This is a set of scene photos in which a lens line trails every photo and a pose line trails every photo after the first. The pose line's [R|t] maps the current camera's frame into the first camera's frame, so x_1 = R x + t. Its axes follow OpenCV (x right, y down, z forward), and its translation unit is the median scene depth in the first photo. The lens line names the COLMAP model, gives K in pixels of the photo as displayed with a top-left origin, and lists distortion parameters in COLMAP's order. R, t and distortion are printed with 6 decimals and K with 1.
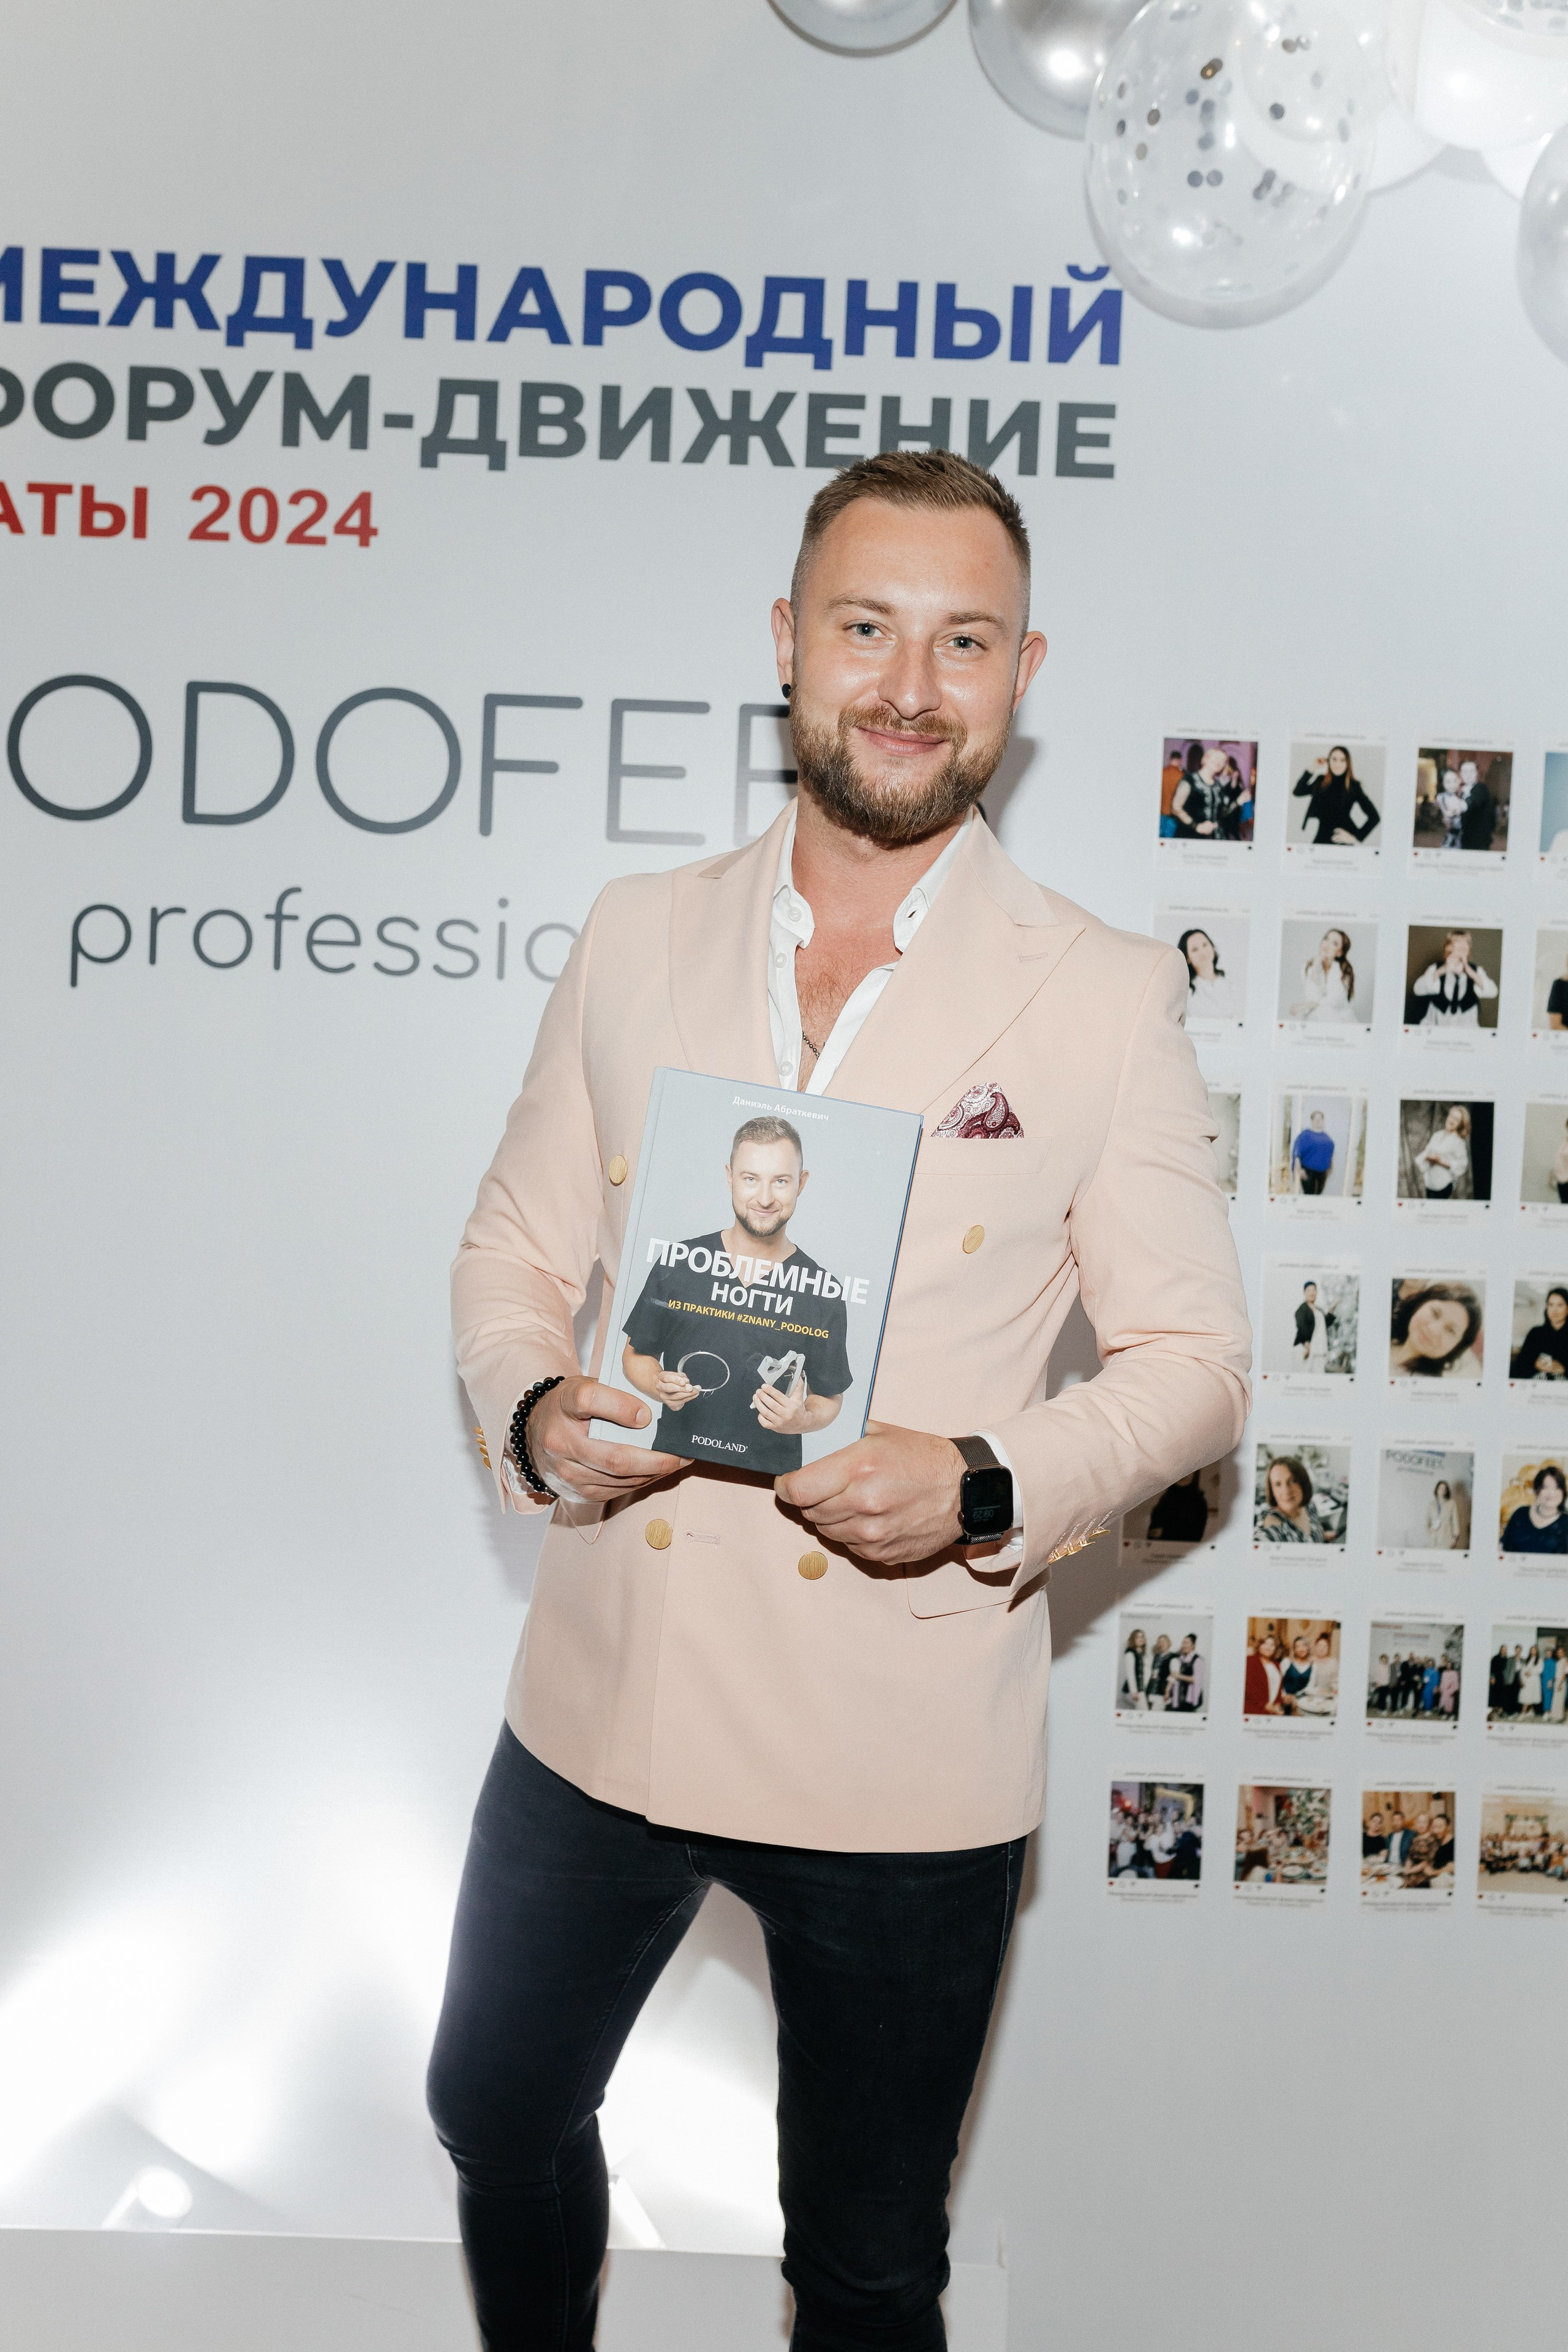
lens RADIAL K [[2228.3, 0, 784.0], [0, 2228.3, 1176.0], [0, 0, 1]] dist [0.002522, -0.001179]
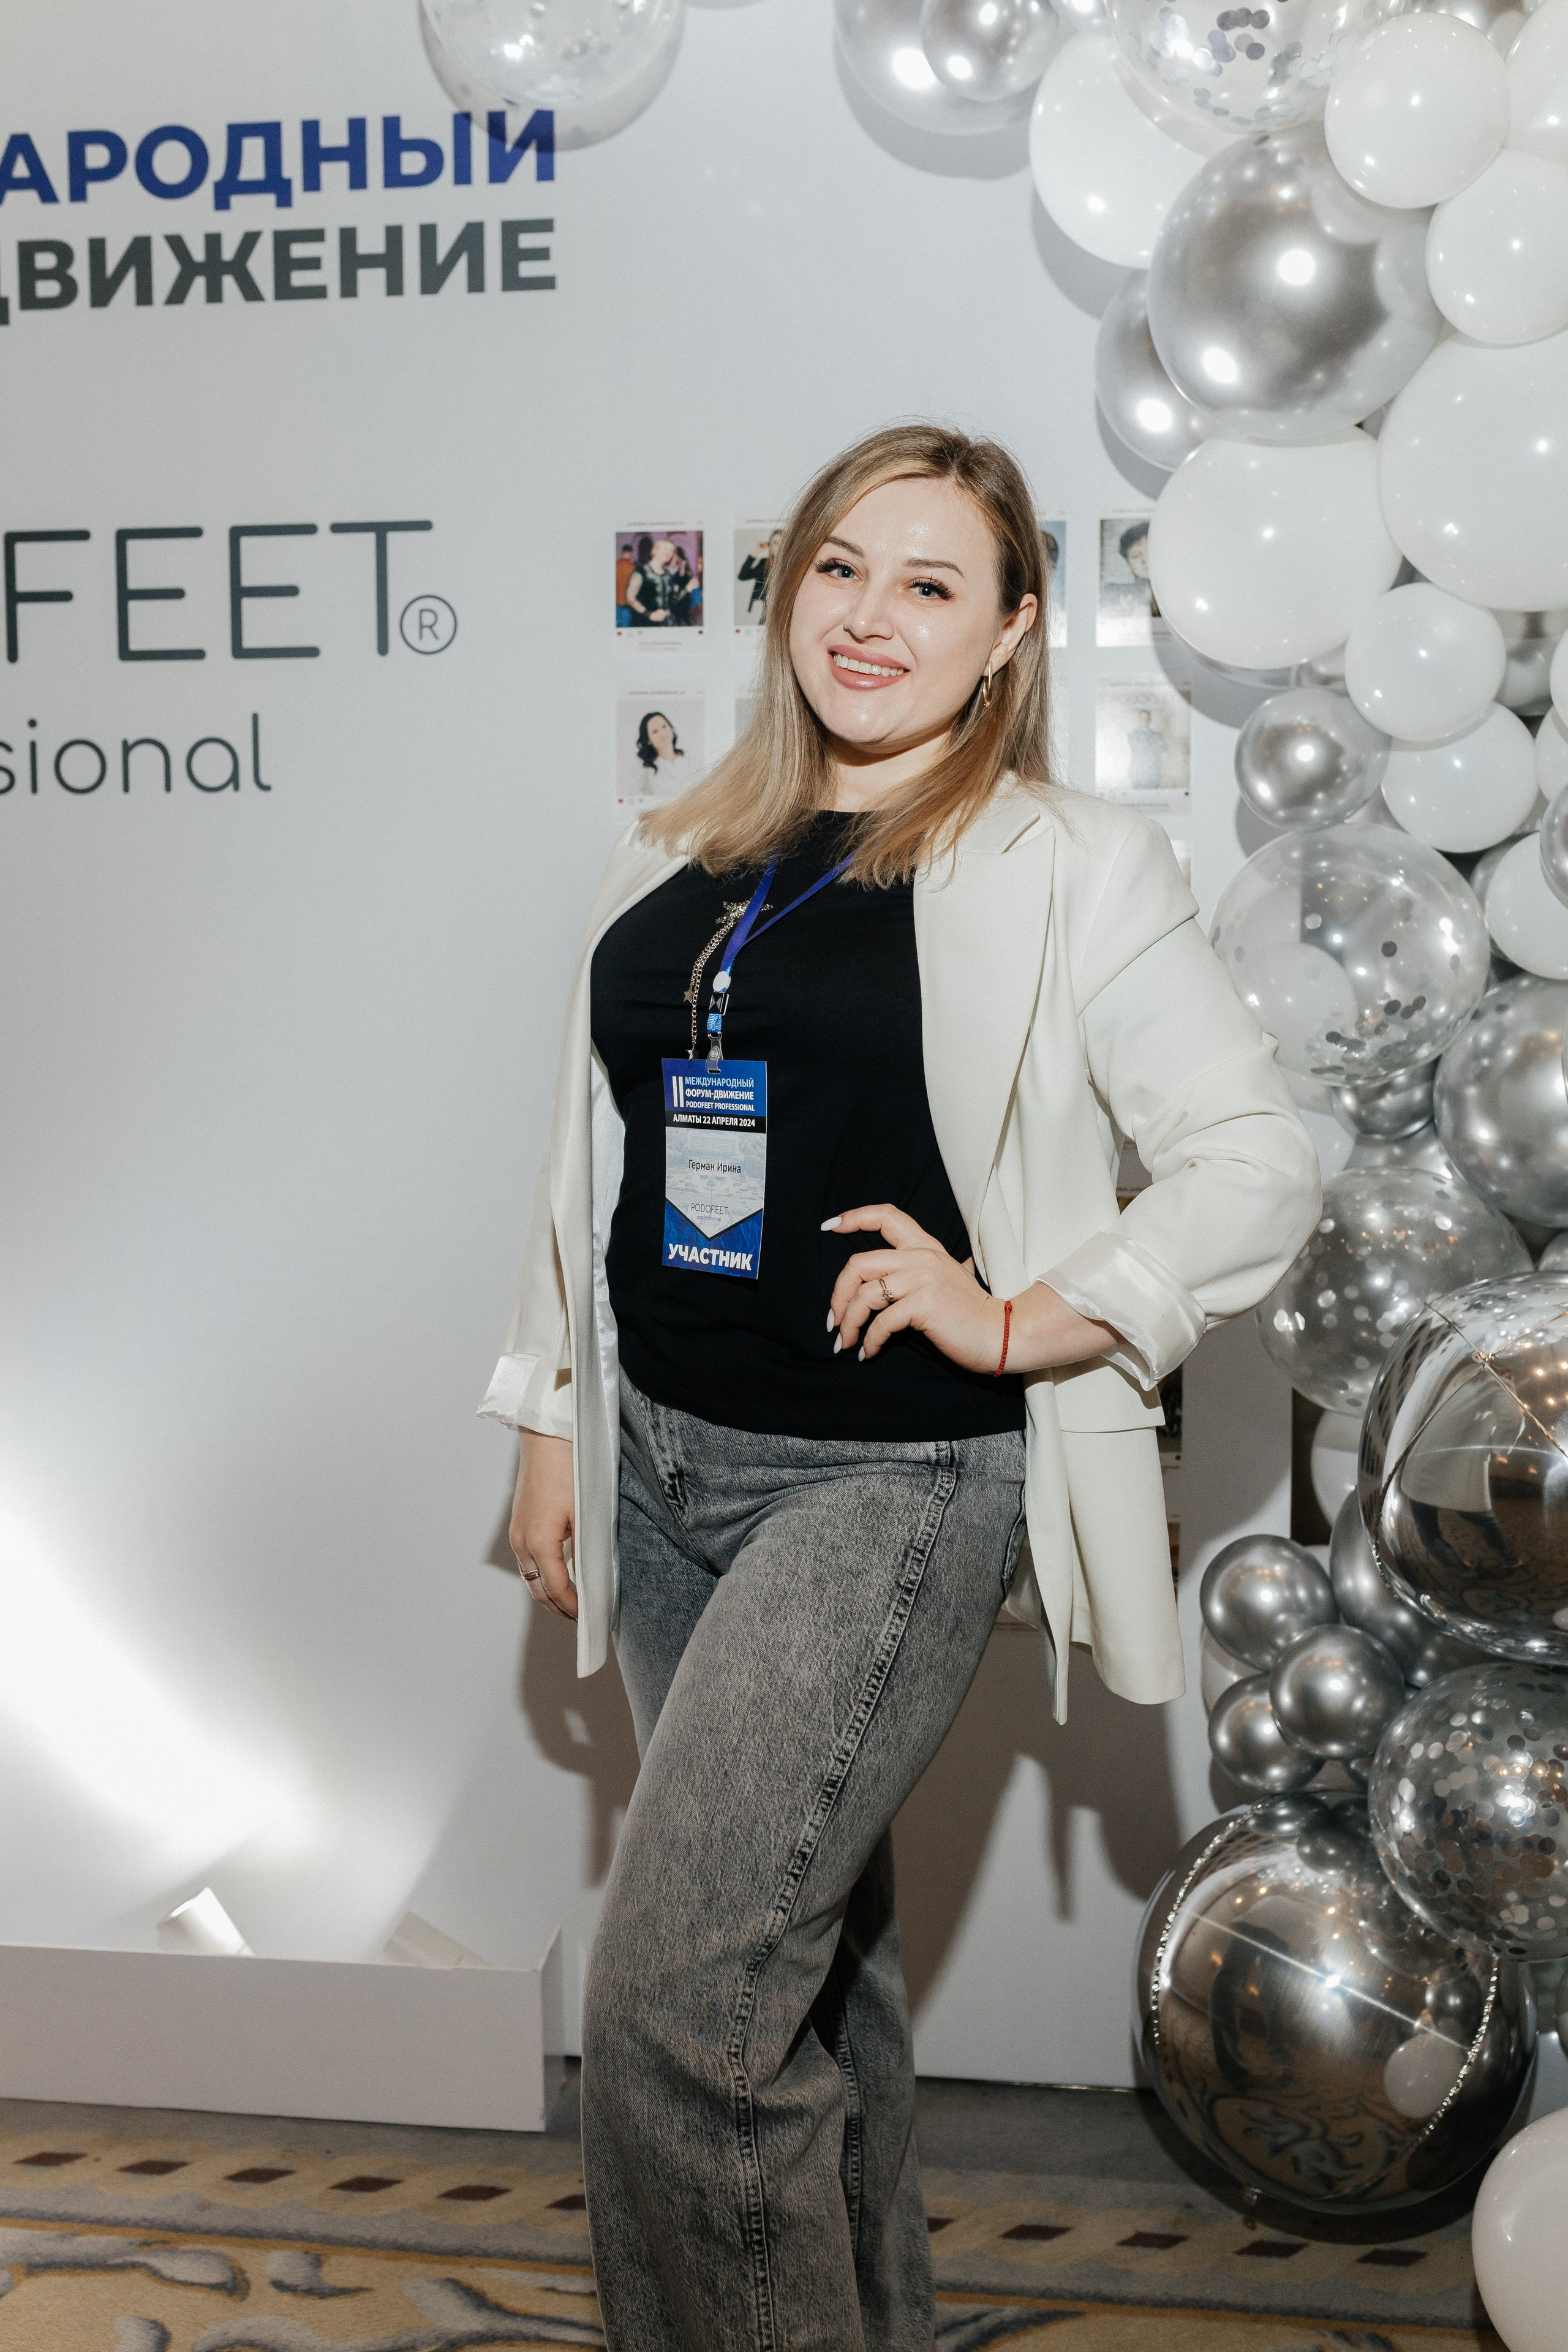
lens RADIAL K [[2228.3, 0, 784.0], [0, 2228.3, 1176.0], [0, 0, 1]] dist [0.002522, -0.001179]
pose [[0.993462, -0.033292, -0.109204, 0.358237], [0.037329, 0.998685, 0.035132, 0.076292], [0.107891, -0.038979, 0.993398, -0.061446]]
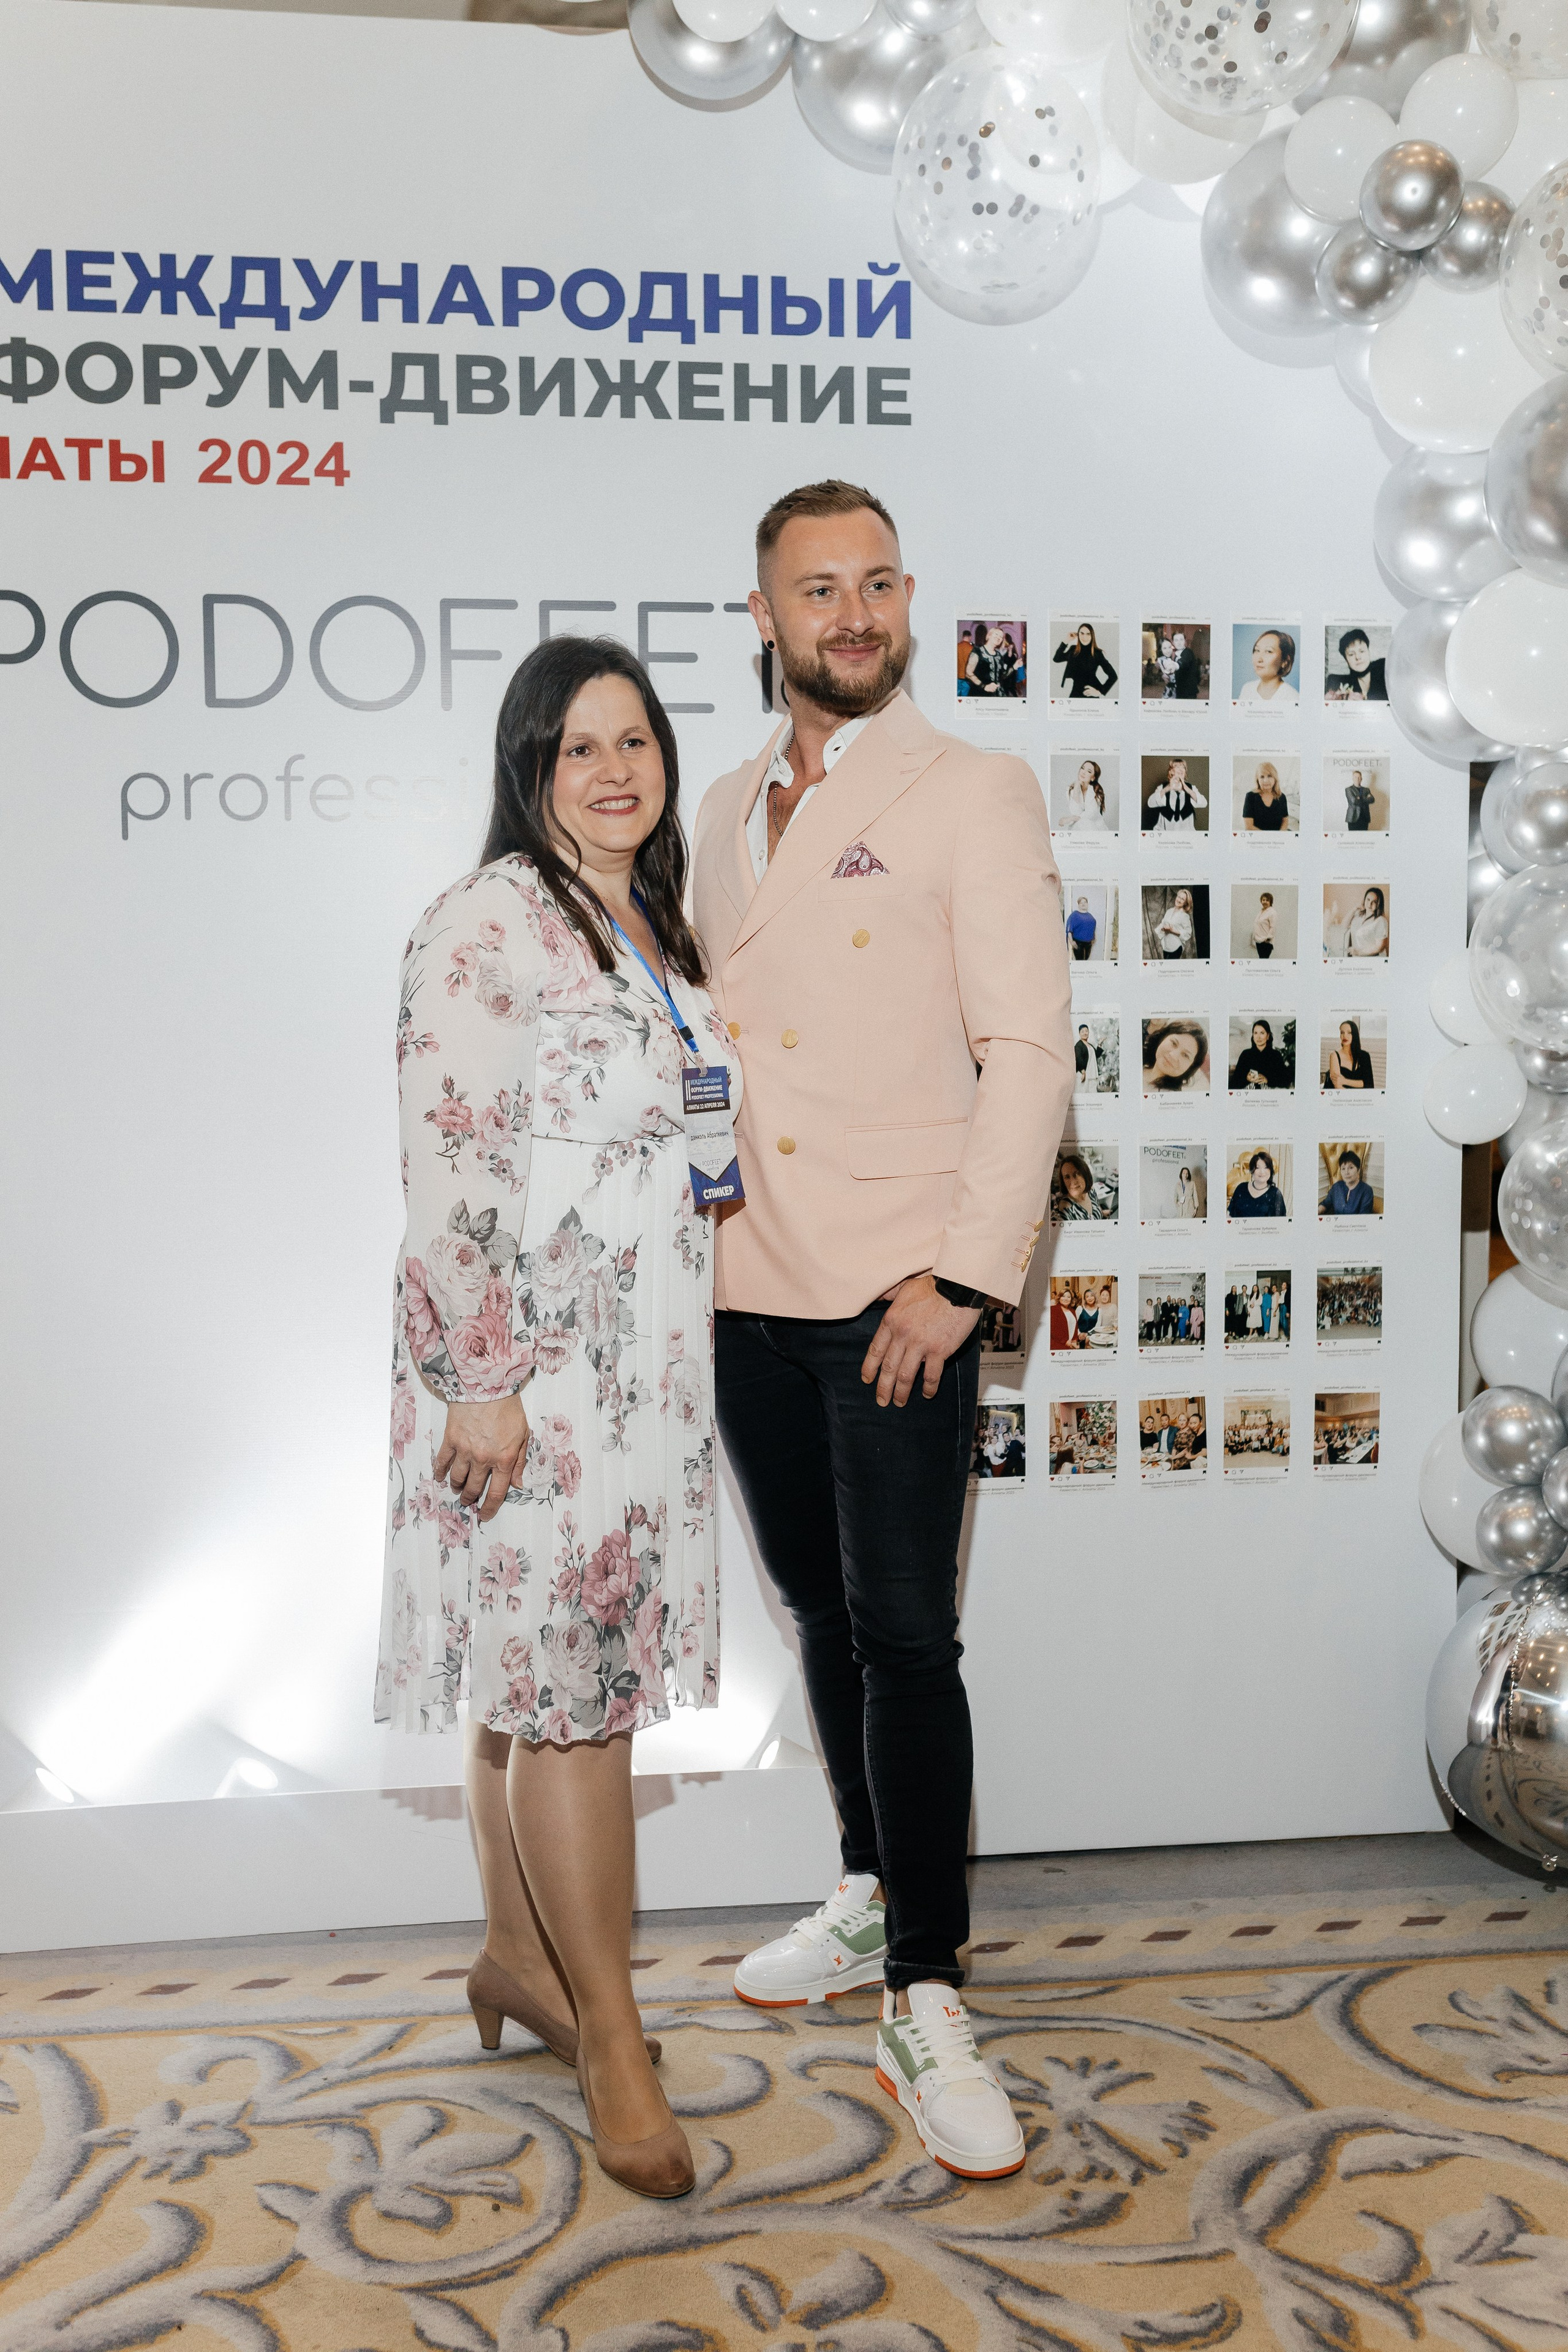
lens RADIAL K [[2228.3, 0, 784.0], [0, 2228.3, 1176.0], [0, 0, 1]] dist [0.002522, -0.001179]
pose [[0.988832, -0.058428, 0.137103, -0.134873], [0.054377, 0.997971, 0.033114, 0.085519], [-0.138760, -0.025289, 0.990003, -0.315199]]
